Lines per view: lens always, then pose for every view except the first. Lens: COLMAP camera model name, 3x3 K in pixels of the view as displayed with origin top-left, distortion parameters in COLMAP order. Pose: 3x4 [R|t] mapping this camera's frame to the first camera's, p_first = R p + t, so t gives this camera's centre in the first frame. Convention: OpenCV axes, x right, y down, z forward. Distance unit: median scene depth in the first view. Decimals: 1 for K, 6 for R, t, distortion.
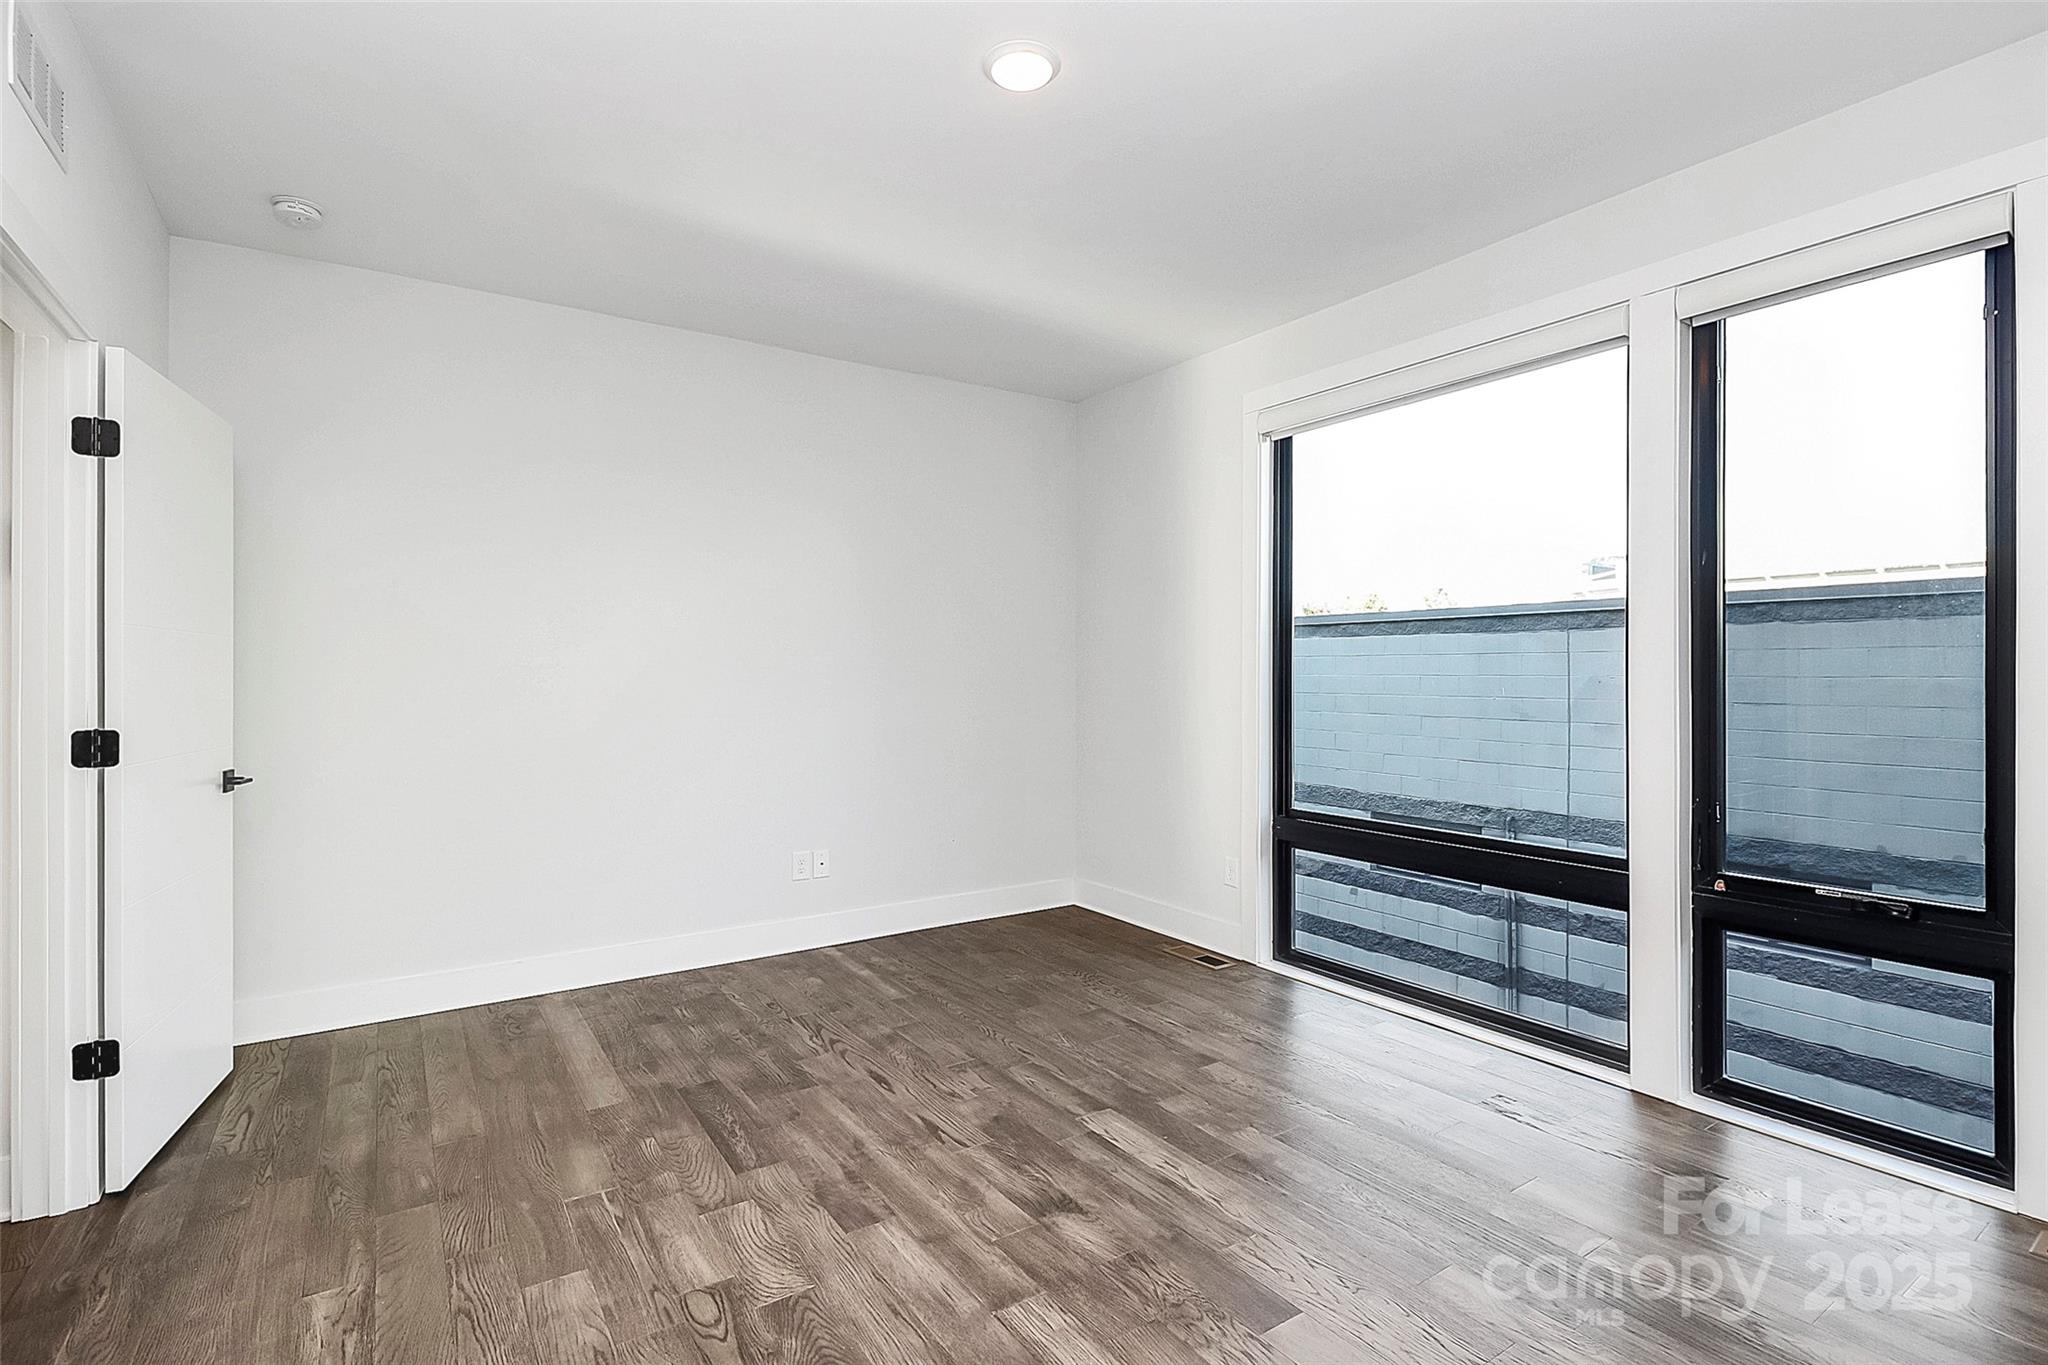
lens RADIAL K [[971.8, 0, 1023.1], [0, 971.8, 675.3], [0, 0, 1]] dist [-0.001246, -0.000768]
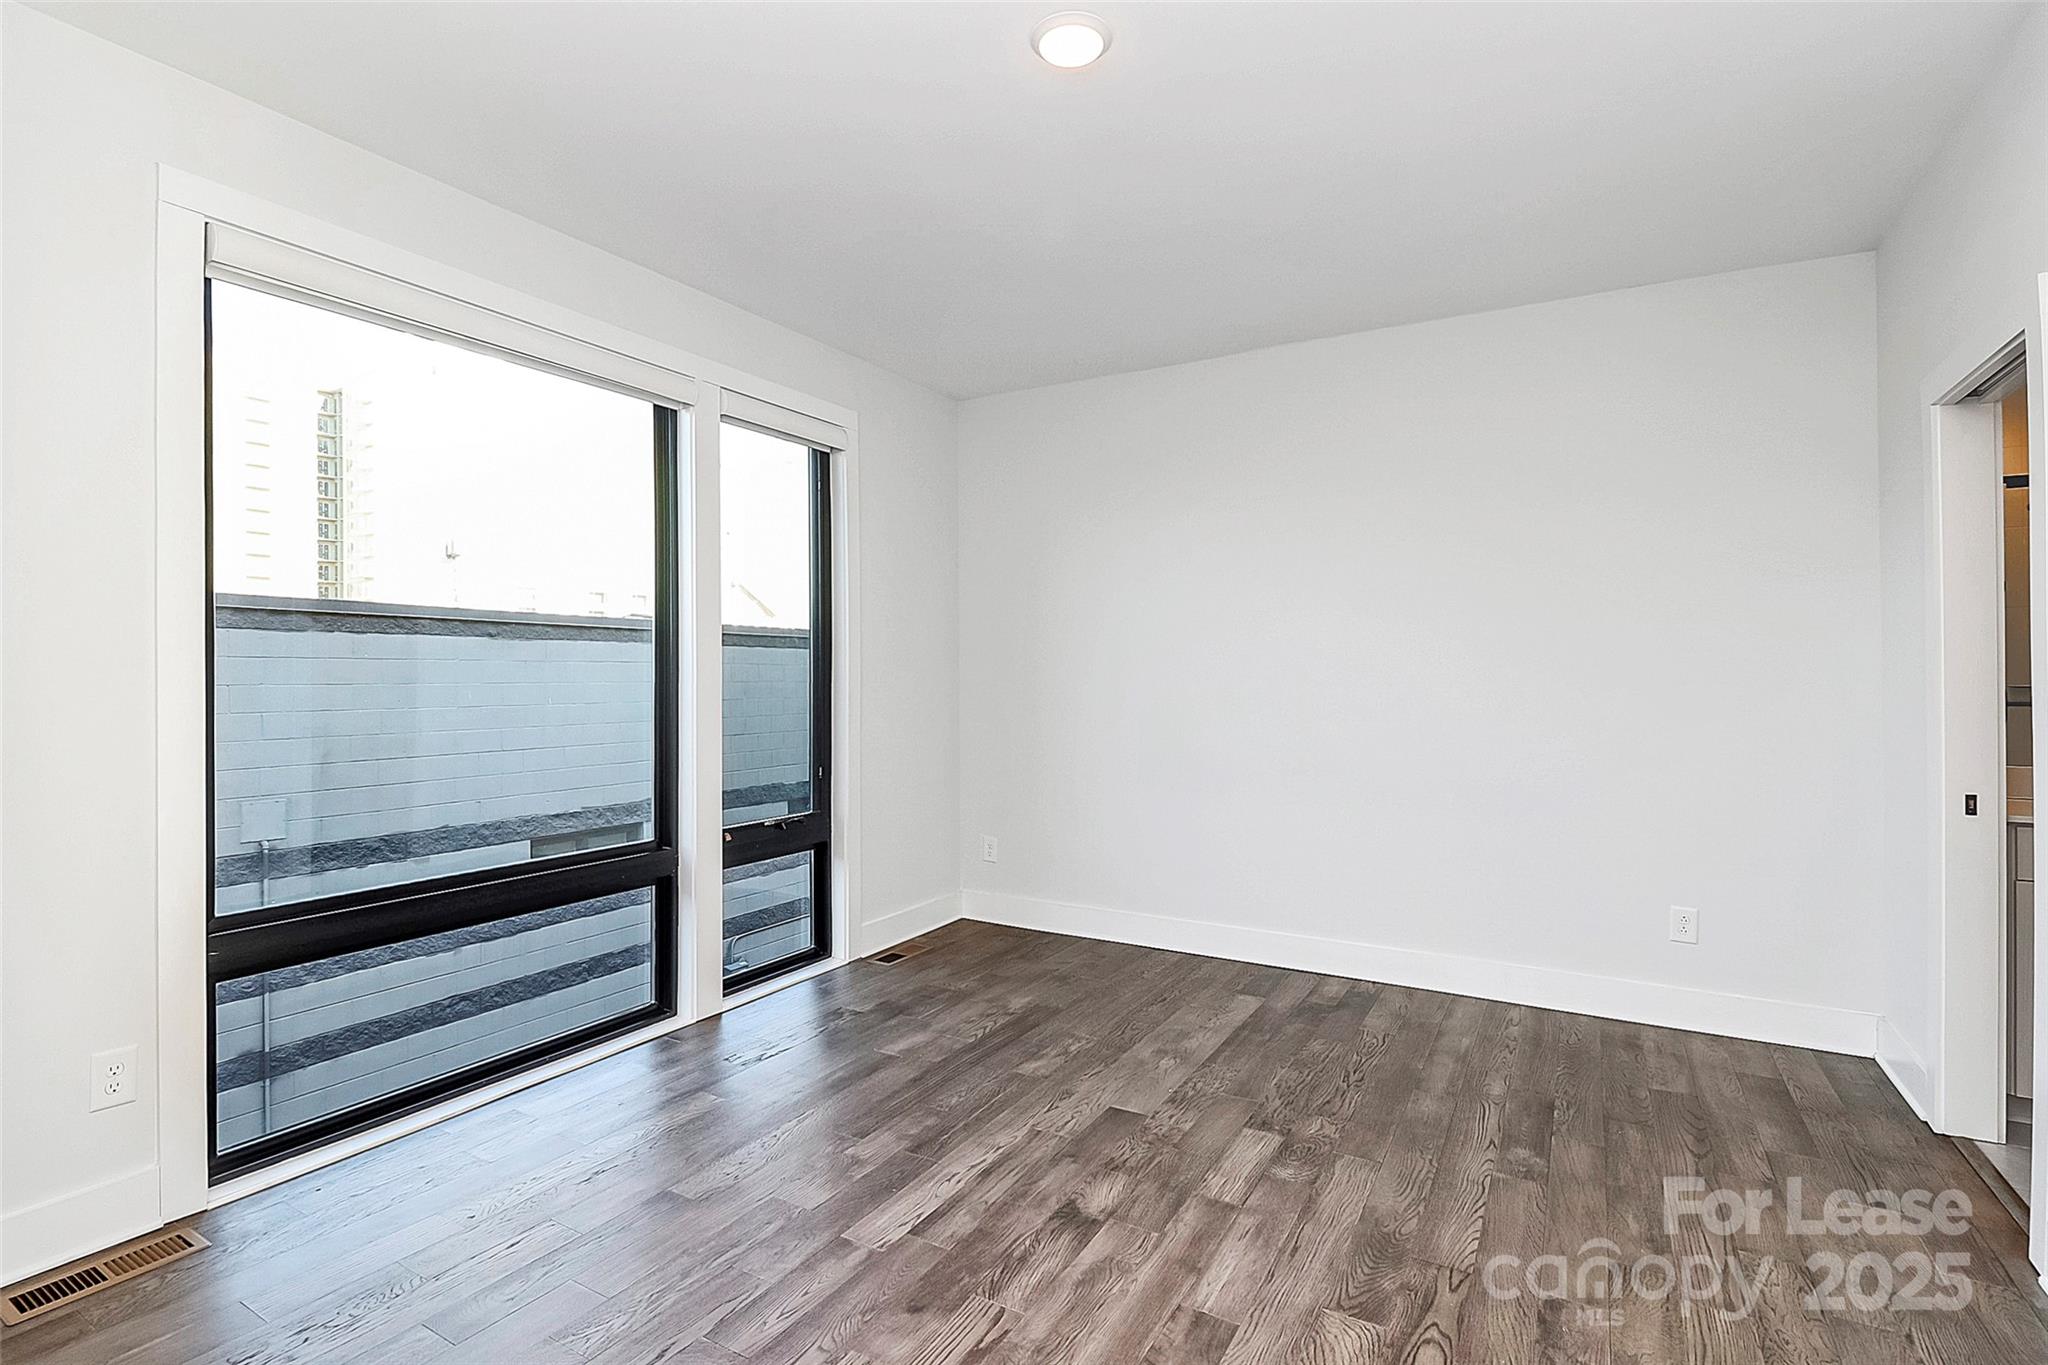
lens RADIAL K [[971.8, 0, 1023.1], [0, 971.8, 675.3], [0, 0, 1]] dist [-0.001246, -0.000768]
pose [[-0.437912, 0.000846, 0.899017, -0.829148], [0.003445, 0.999994, 0.000737, -0.013834], [-0.899011, 0.003420, -0.437912, 1.457586]]
